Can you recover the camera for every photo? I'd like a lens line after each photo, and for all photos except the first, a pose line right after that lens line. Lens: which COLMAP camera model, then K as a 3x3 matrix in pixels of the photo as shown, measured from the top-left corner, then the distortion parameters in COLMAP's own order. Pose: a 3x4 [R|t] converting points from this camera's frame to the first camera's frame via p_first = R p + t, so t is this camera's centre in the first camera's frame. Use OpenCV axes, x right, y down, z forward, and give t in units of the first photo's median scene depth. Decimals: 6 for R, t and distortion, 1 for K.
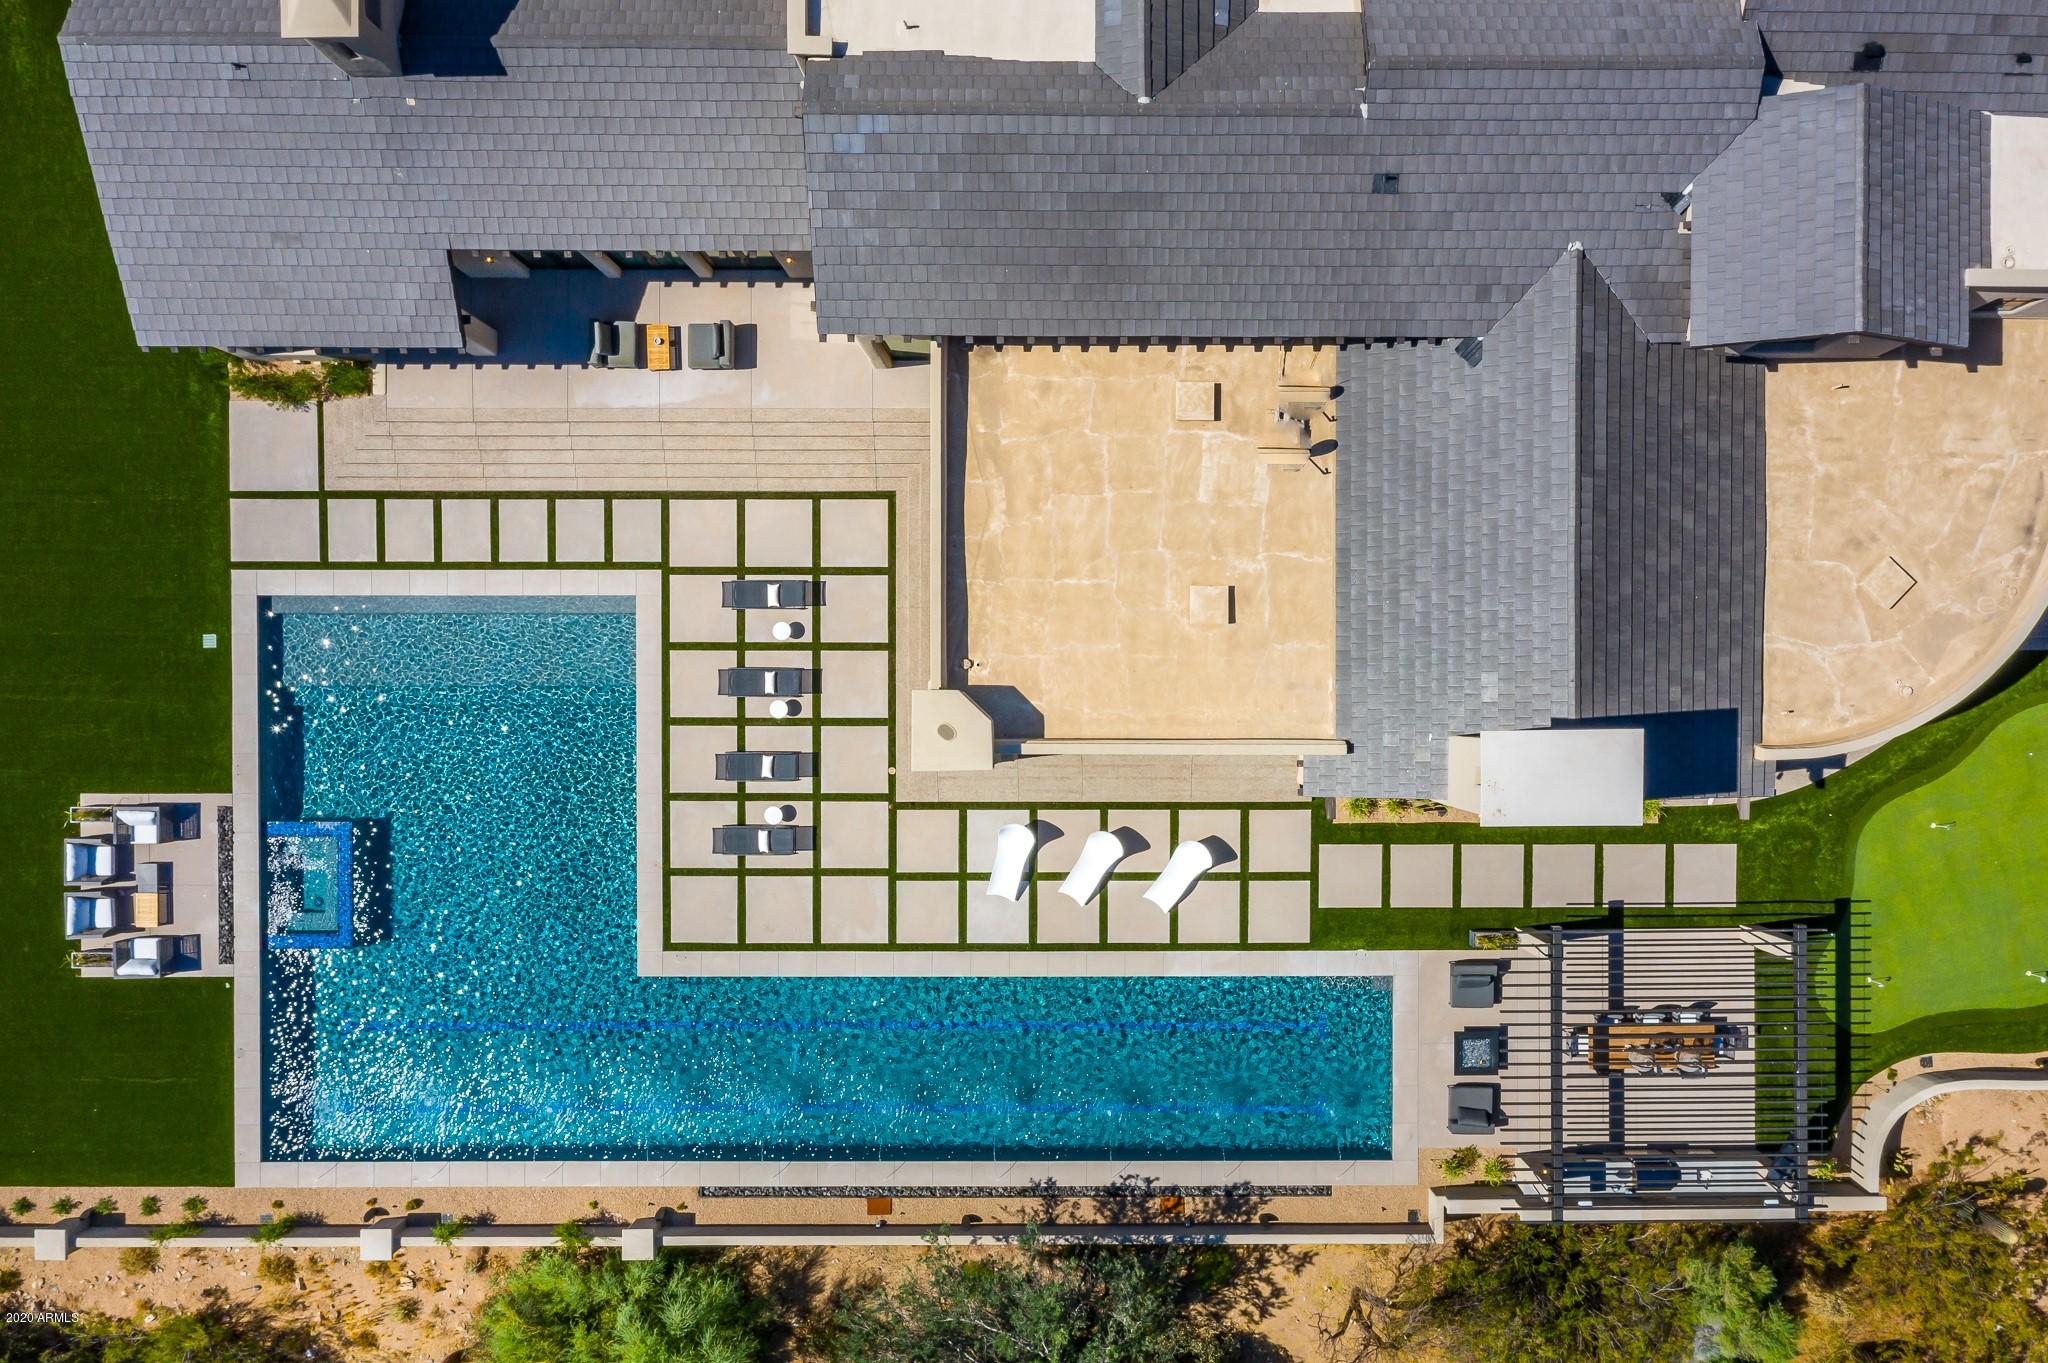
lens RADIAL K [[1834.6, 0, 1024.0], [0, 1834.6, 681.5], [0, 0, 1]] dist [0.001730, 0.006980]
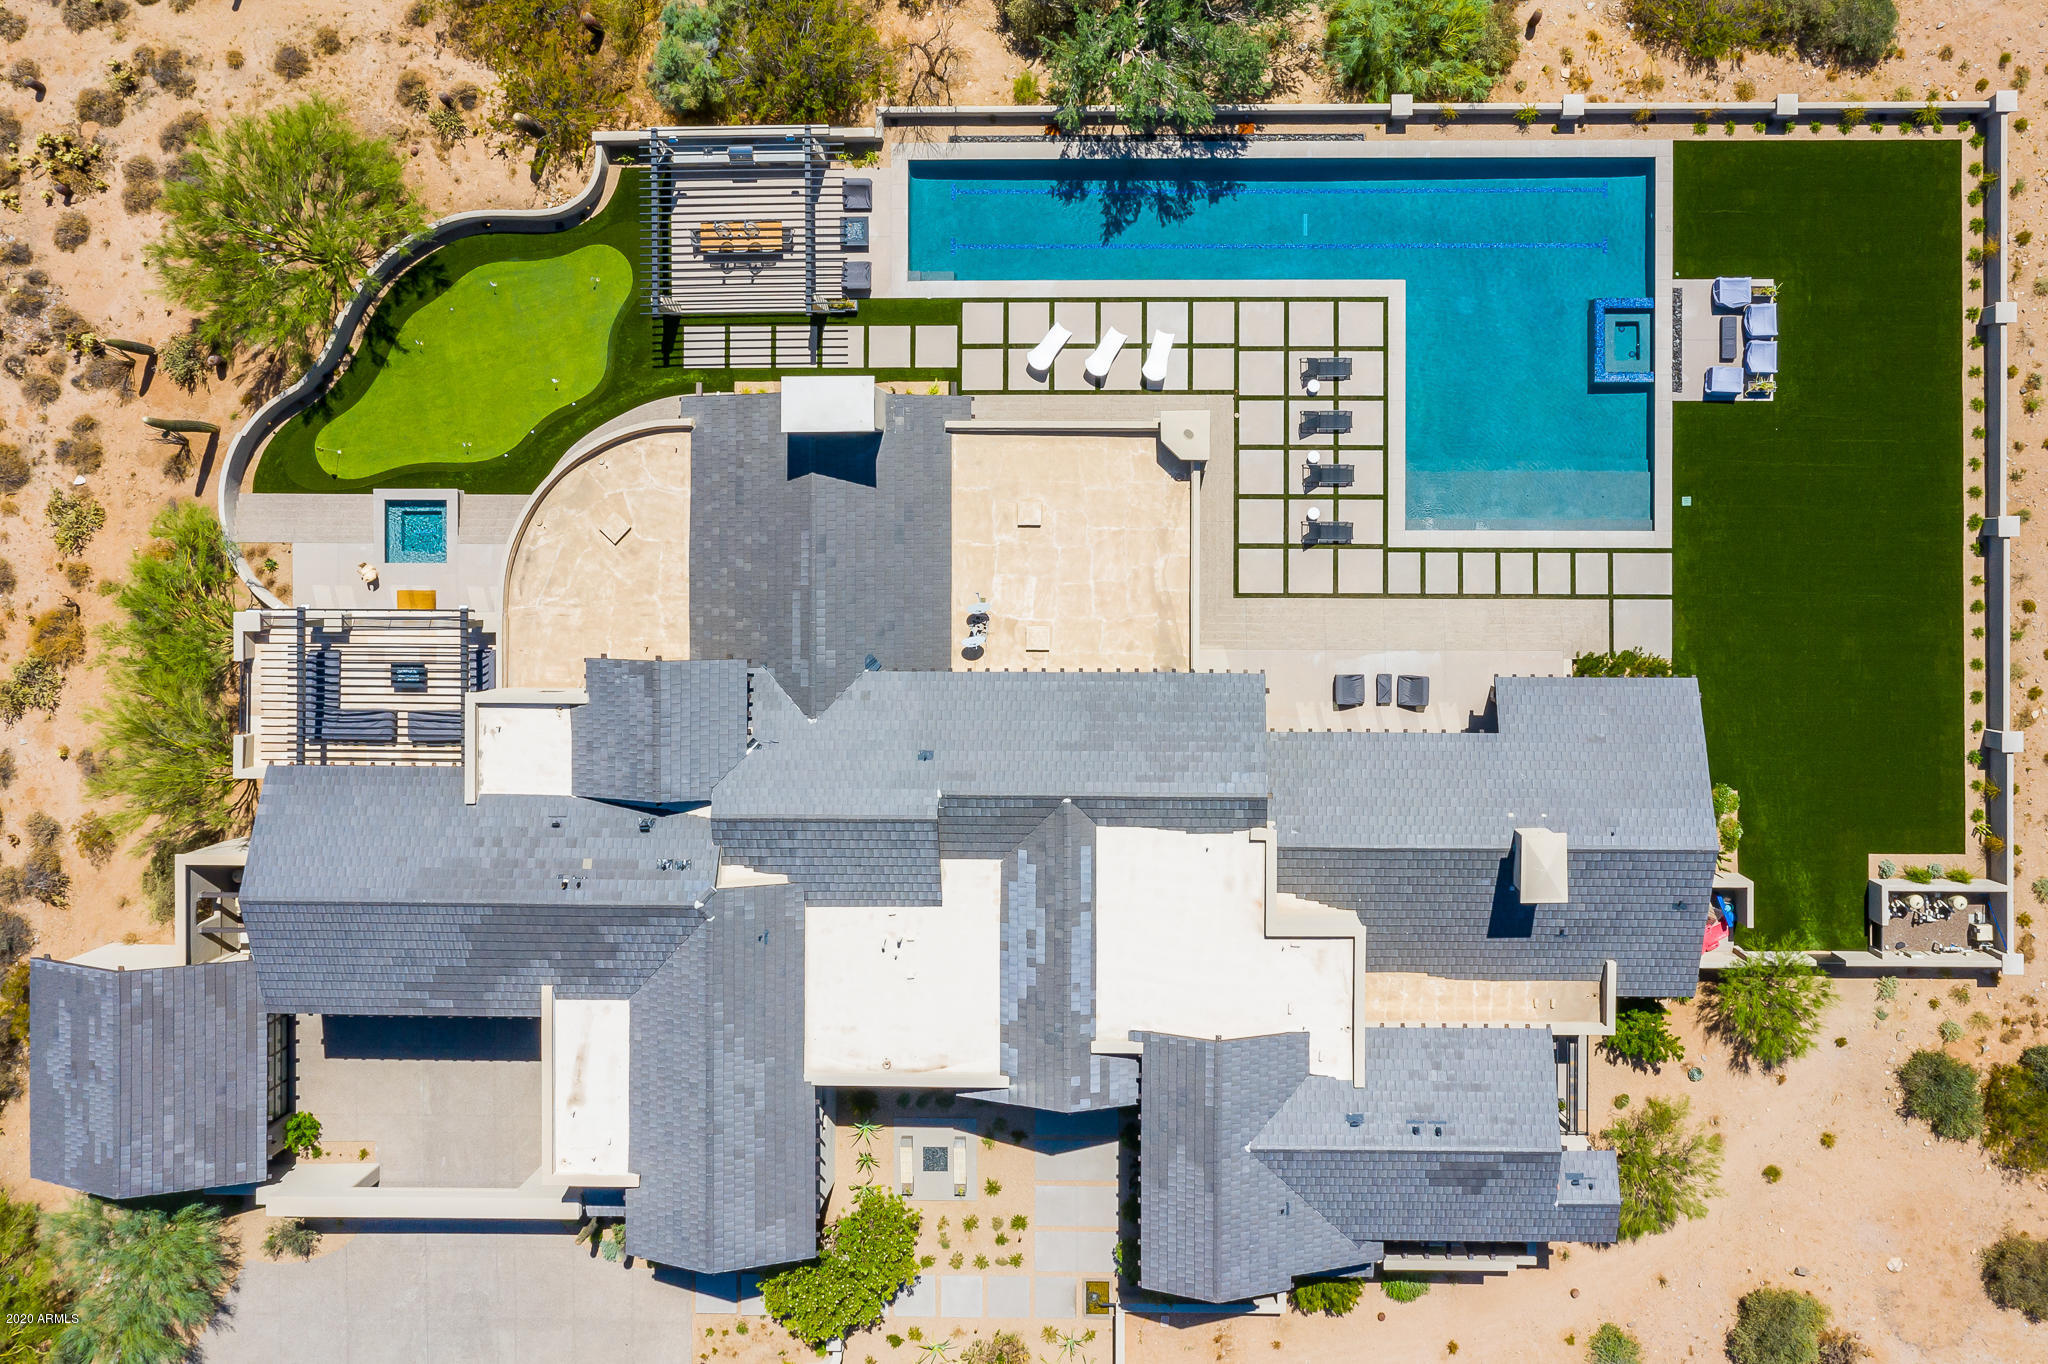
lens RADIAL K [[1834.6, 0, 1024.0], [0, 1834.6, 682.0], [0, 0, 1]] dist [0.001730, 0.006980]
pose [[-0.999876, -0.002585, 0.015555, 0.080598], [0.002465, -0.999967, -0.007766, -0.161447], [0.015575, -0.007726, 0.999849, -0.528212]]
